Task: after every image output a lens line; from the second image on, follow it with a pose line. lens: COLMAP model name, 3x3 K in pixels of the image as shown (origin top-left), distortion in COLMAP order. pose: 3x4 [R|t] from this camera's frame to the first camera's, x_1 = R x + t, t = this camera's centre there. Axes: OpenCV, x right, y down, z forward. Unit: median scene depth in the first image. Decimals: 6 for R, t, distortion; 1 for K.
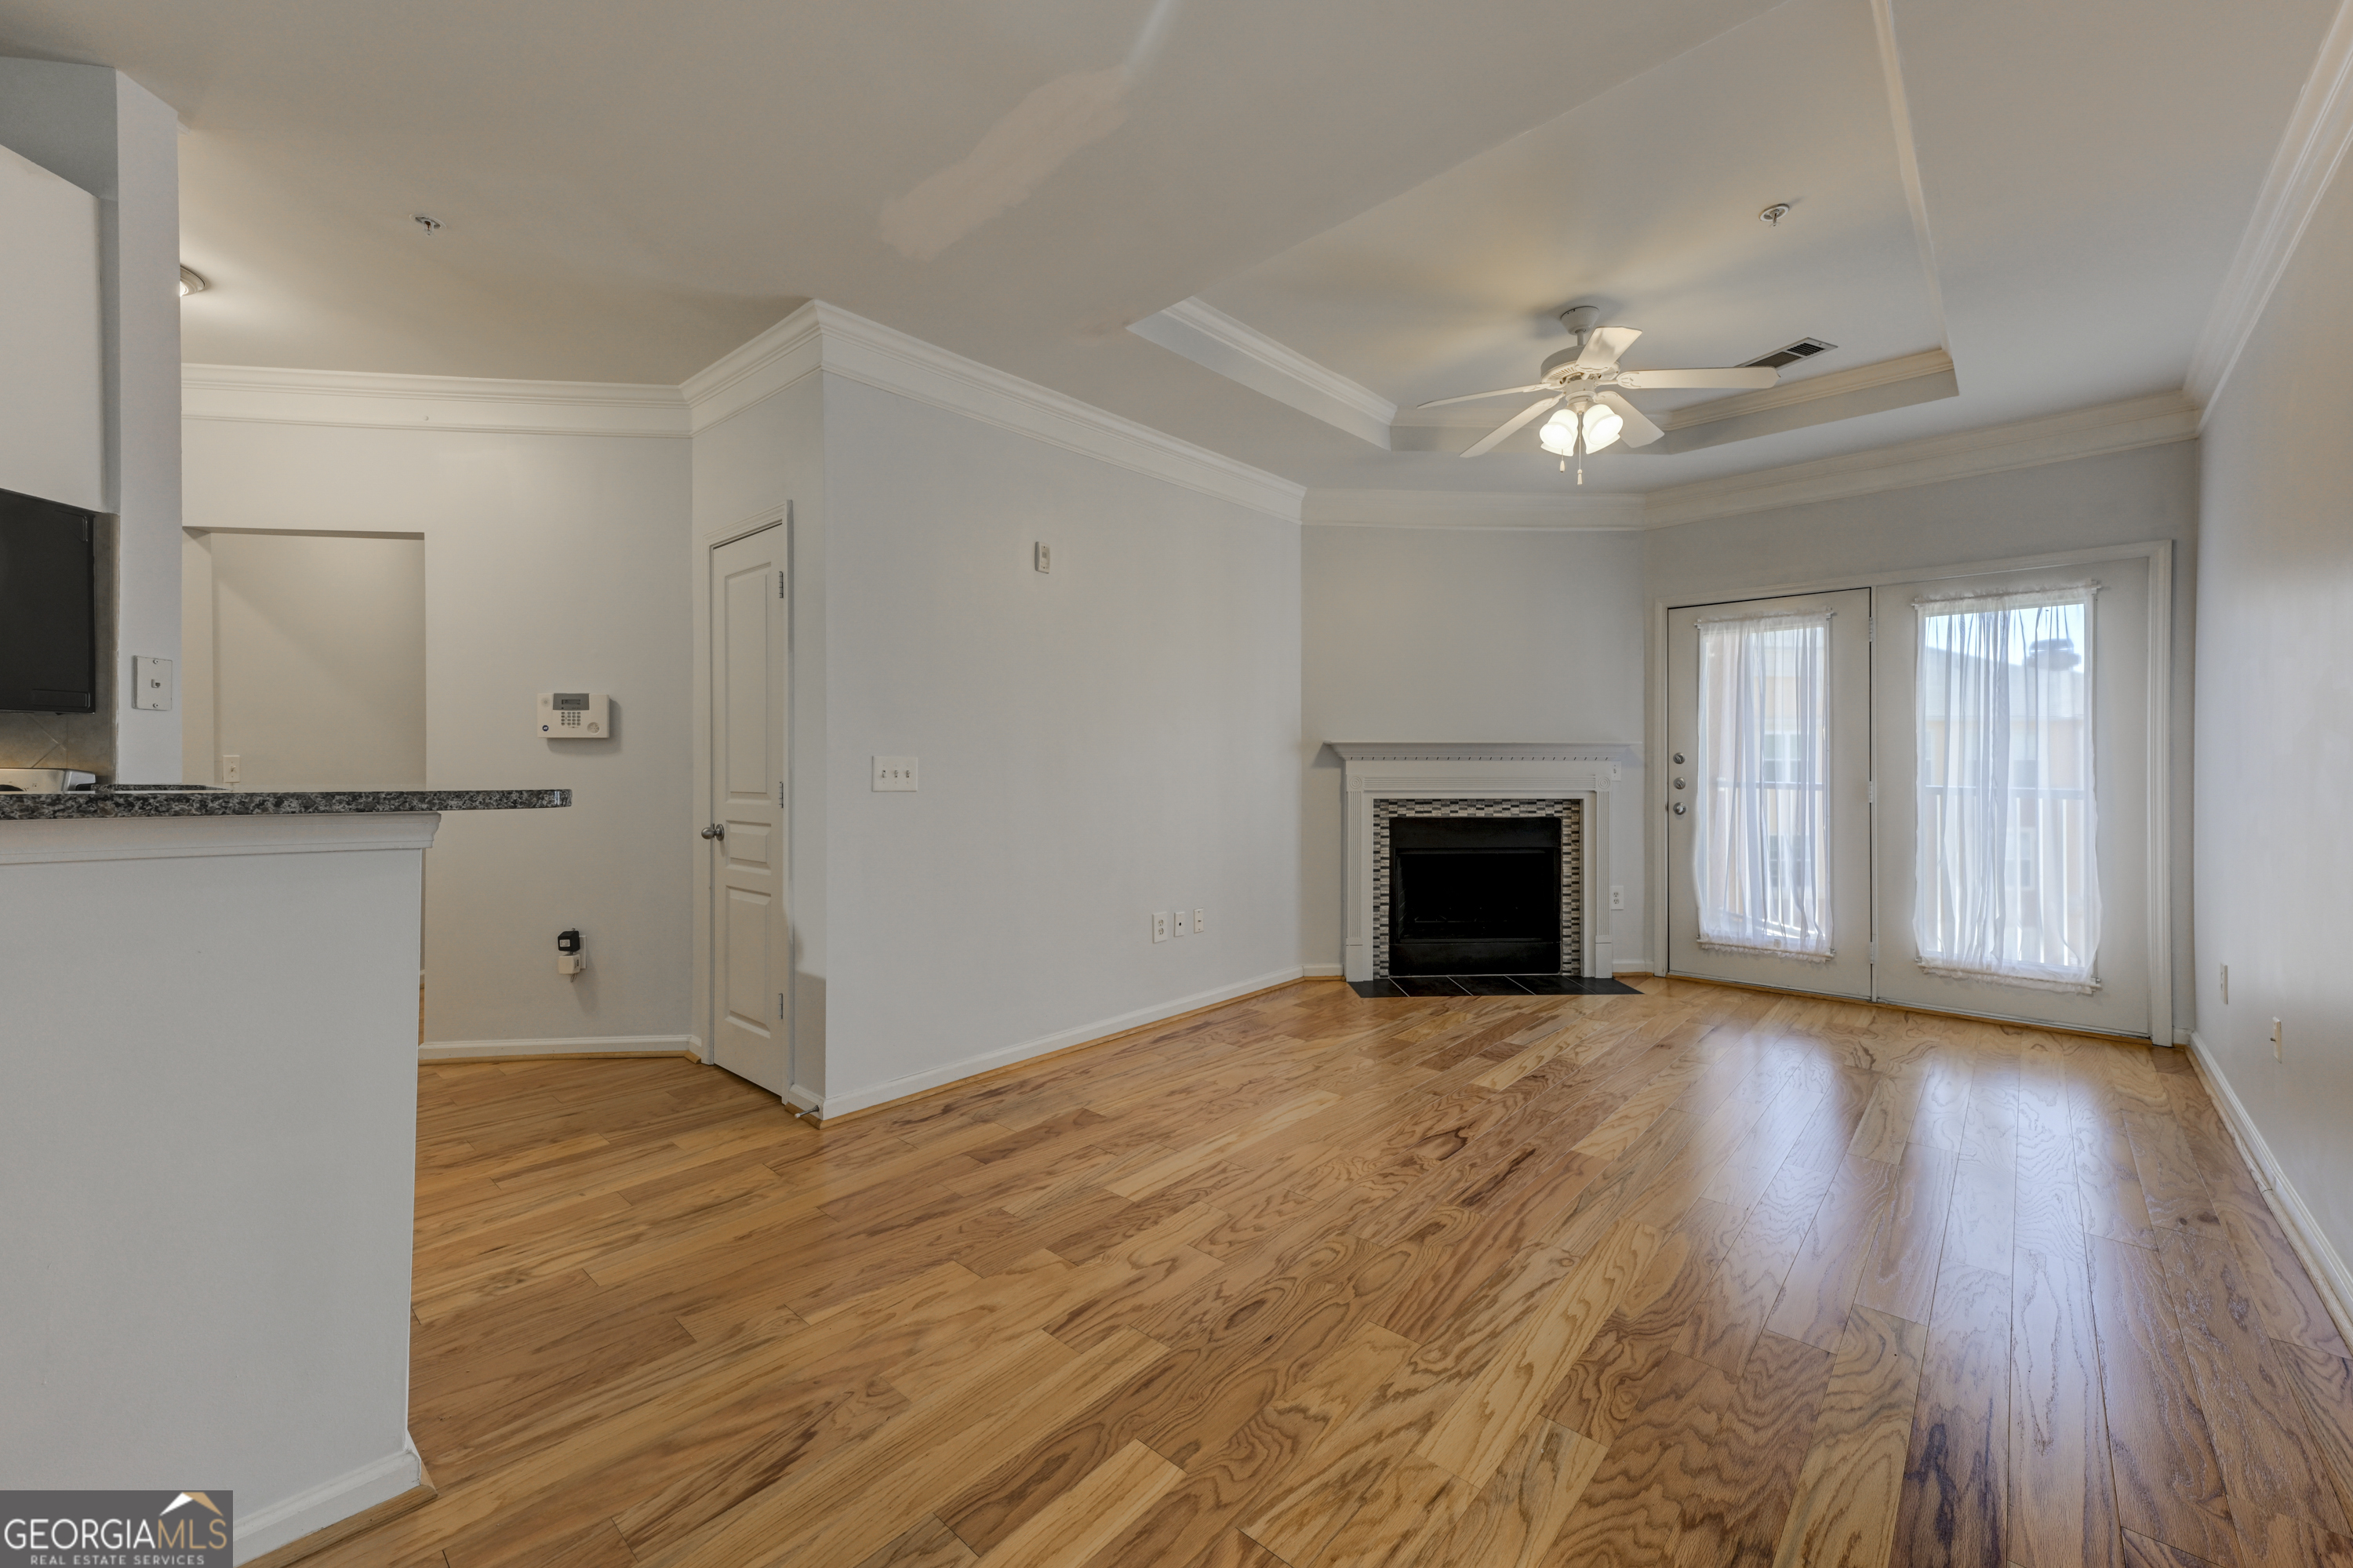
lens RADIAL K [[932.5, 0, 1202.3], [0, 932.5, 771.1], [0, 0, 1]] dist [0.024615, 0.000094]
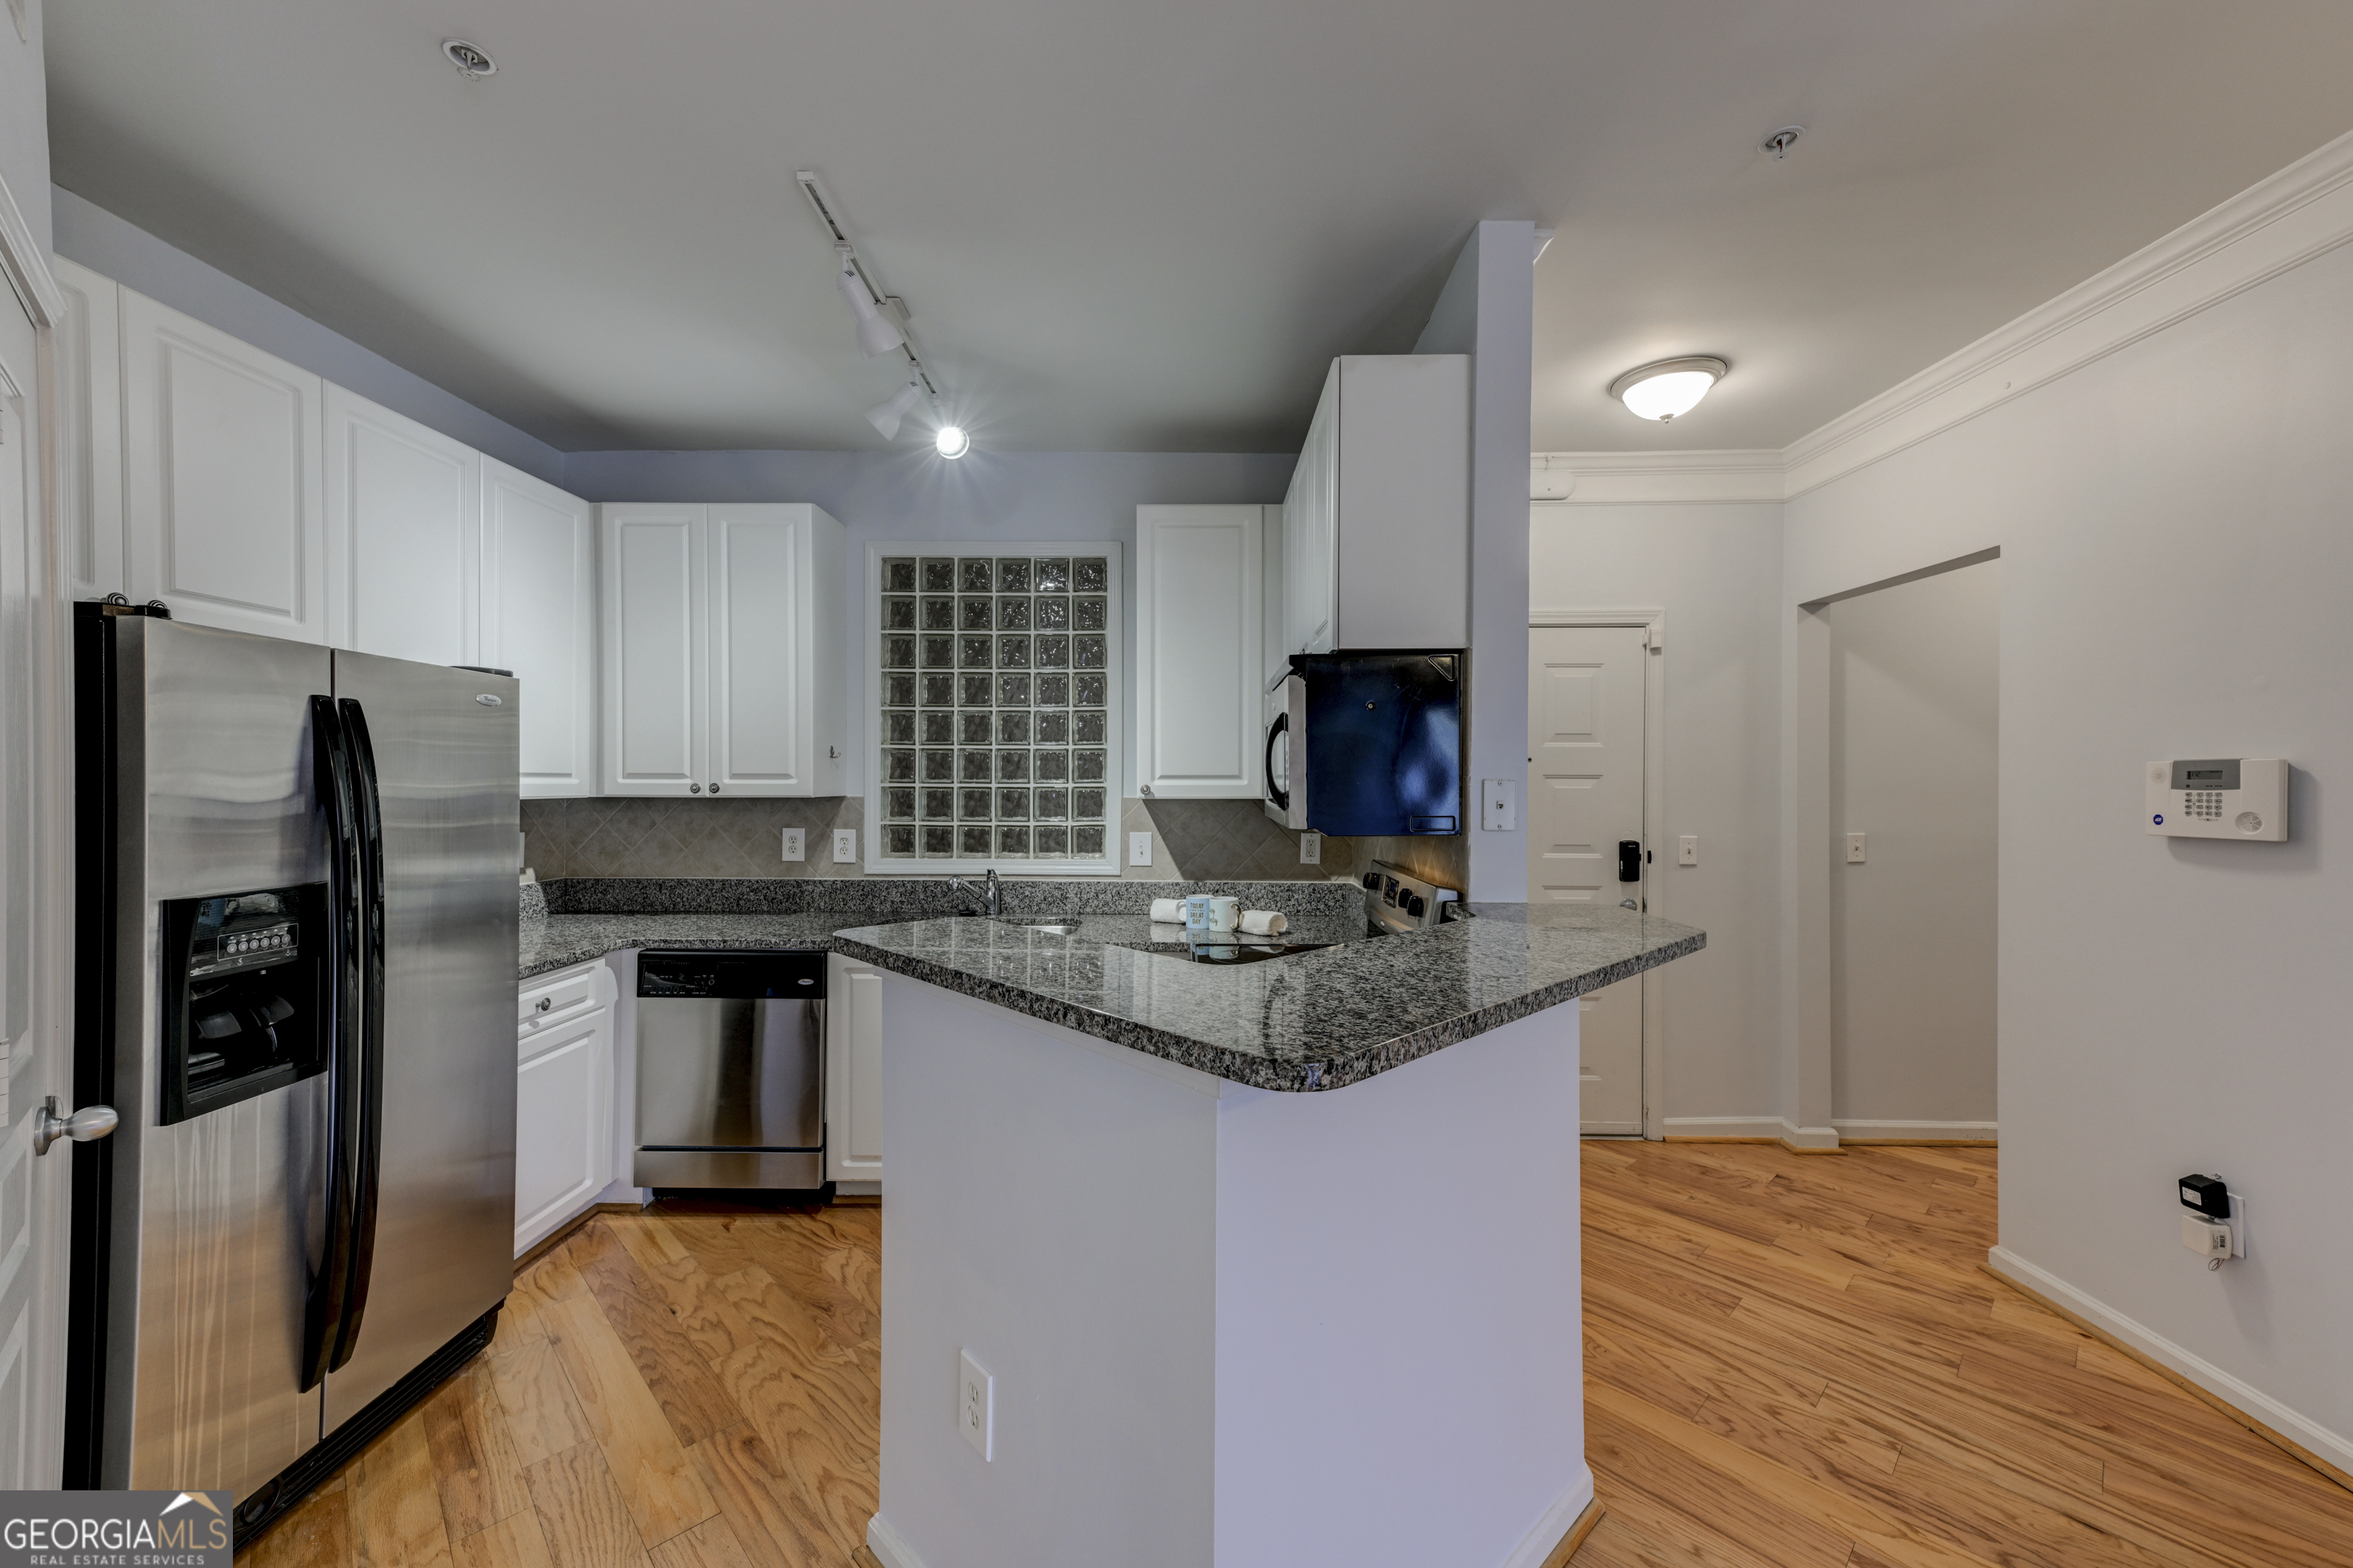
lens RADIAL K [[913.5, 0, 1181.9], [0, 913.5, 789.6], [0, 0, 1]] dist [0.022834, 0.000035]
pose [[-0.082150, 0.005746, -0.996603, -0.047297], [-0.005579, 0.999965, 0.006226, -0.054093], [0.996604, 0.006071, -0.082115, 0.362442]]
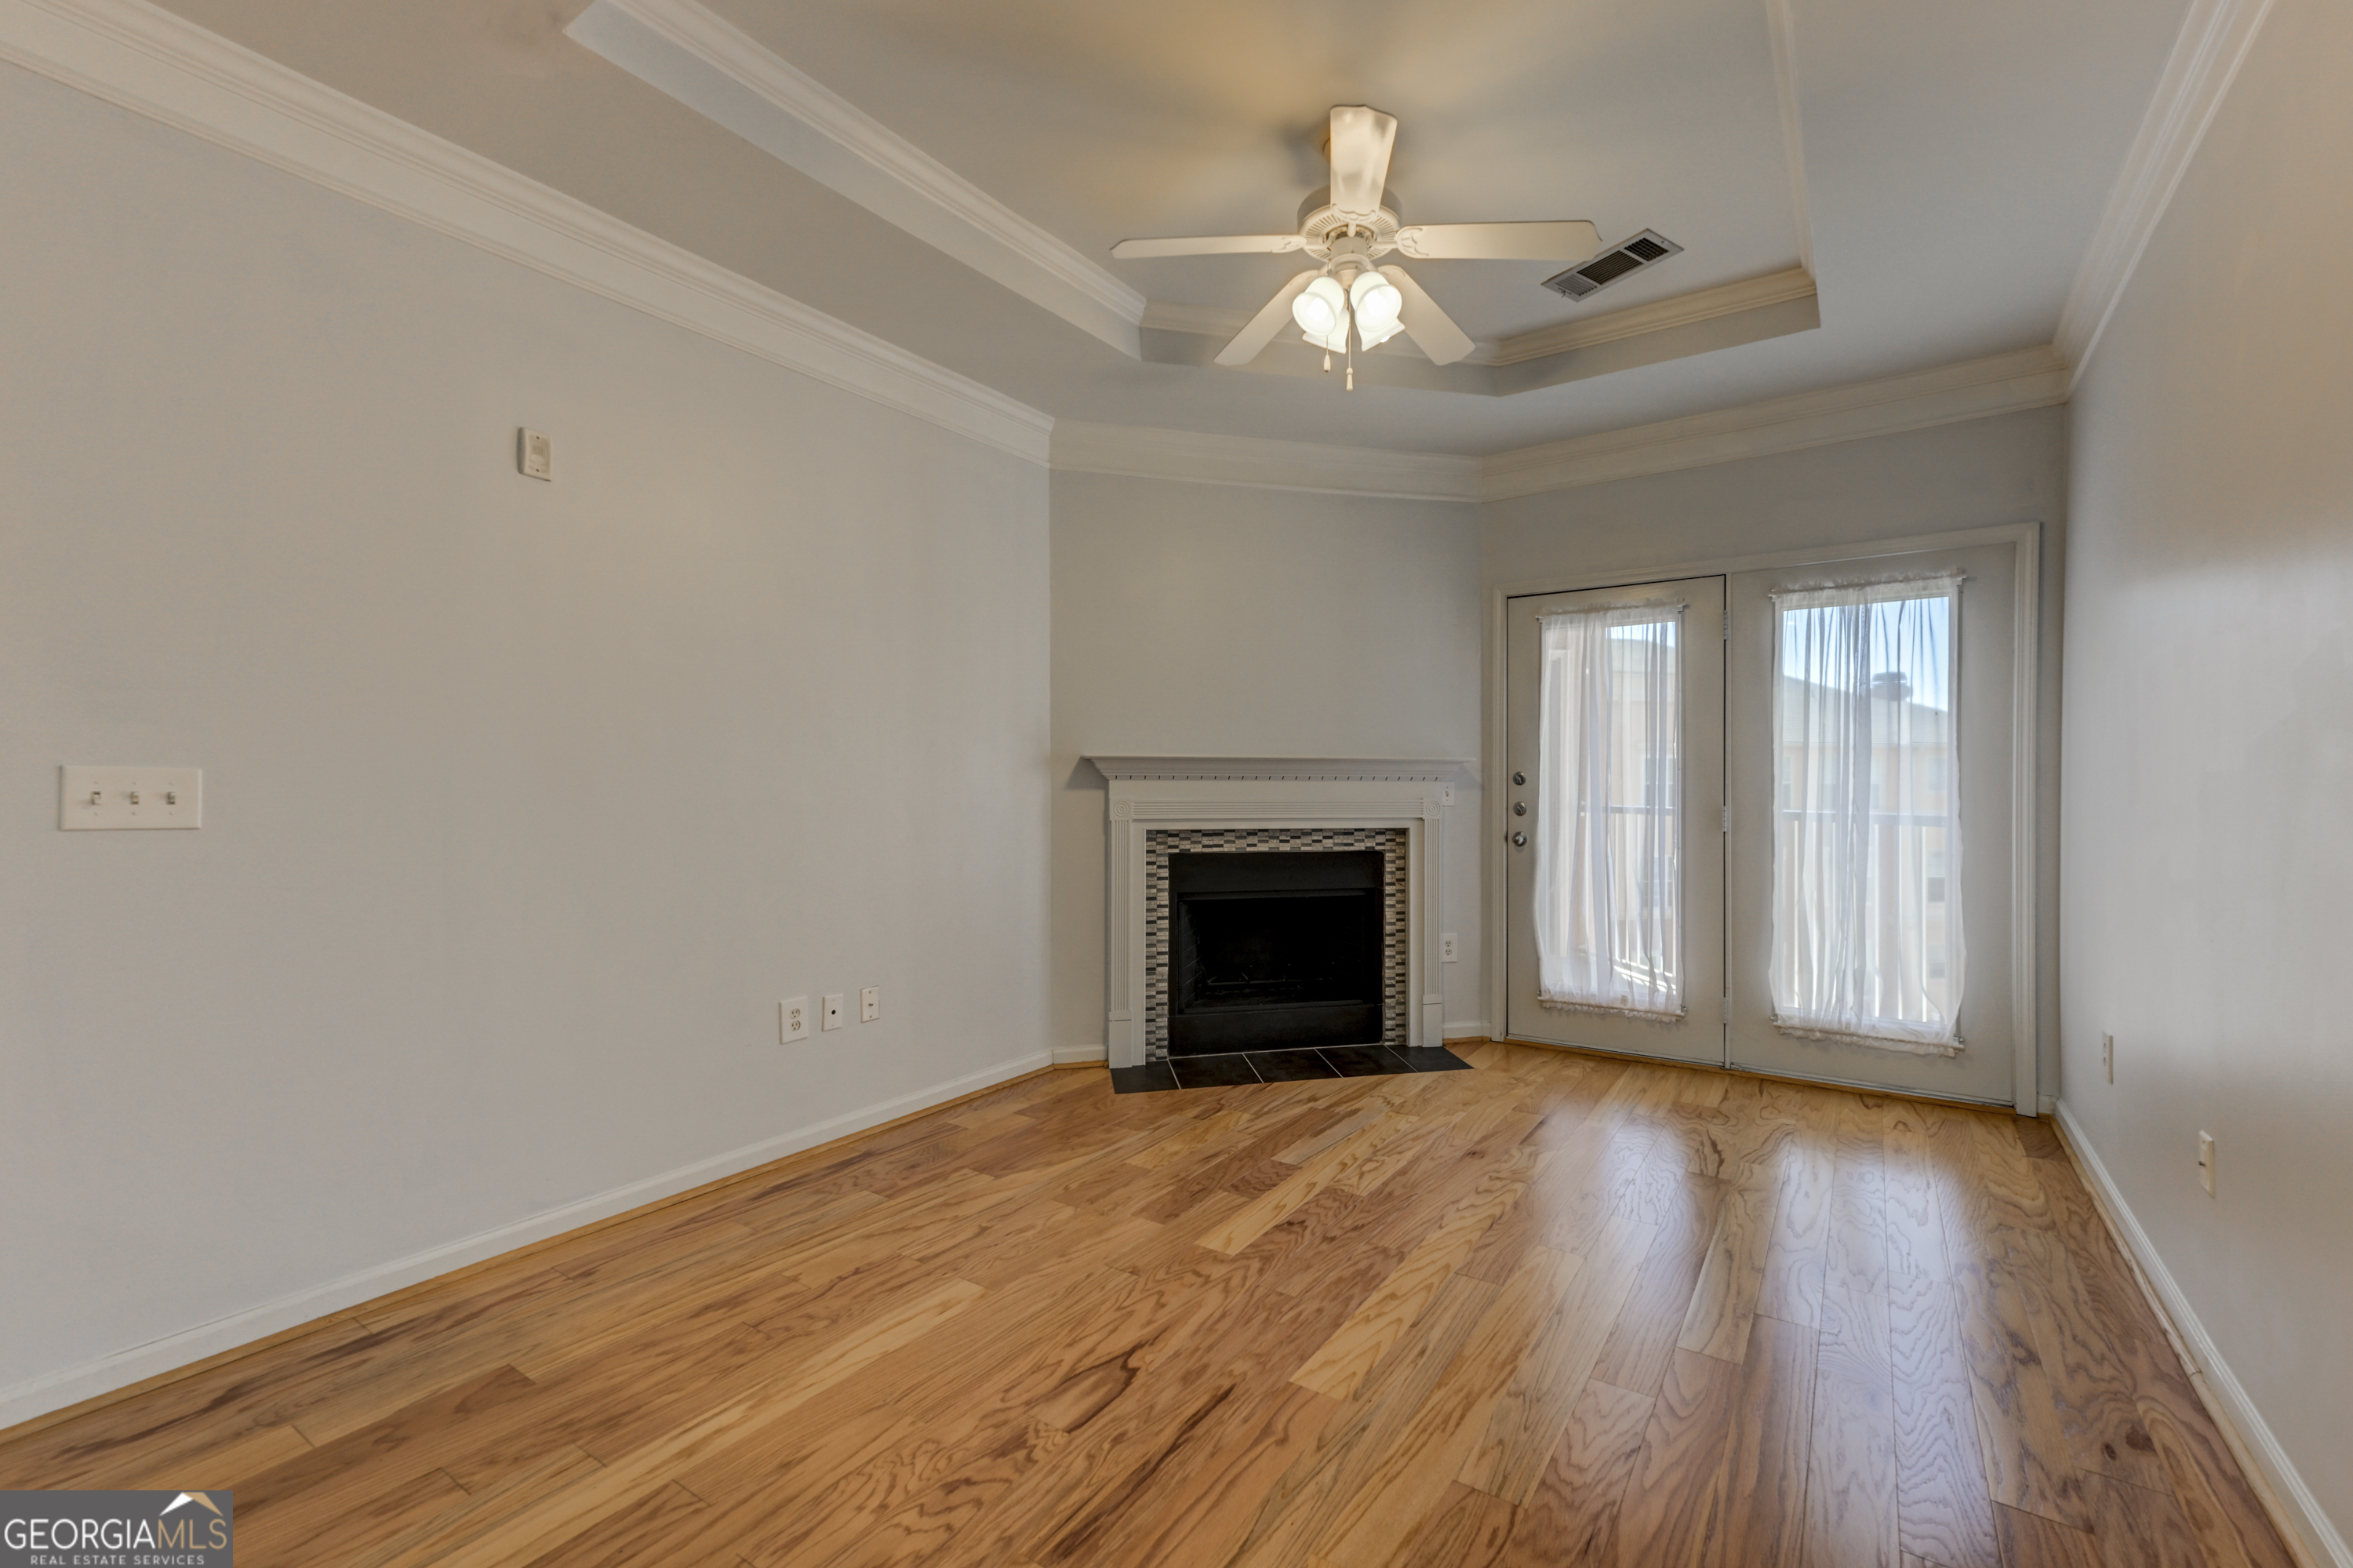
lens RADIAL K [[964.2, 0, 1266.3], [0, 964.2, 799.1], [0, 0, 1]] dist [0.022890, 0.000274]
pose [[0.987102, -0.000412, 0.160093, 0.181835], [-0.000448, 0.999986, 0.005333, 0.000104], [-0.160093, -0.005336, 0.987087, 0.232764]]
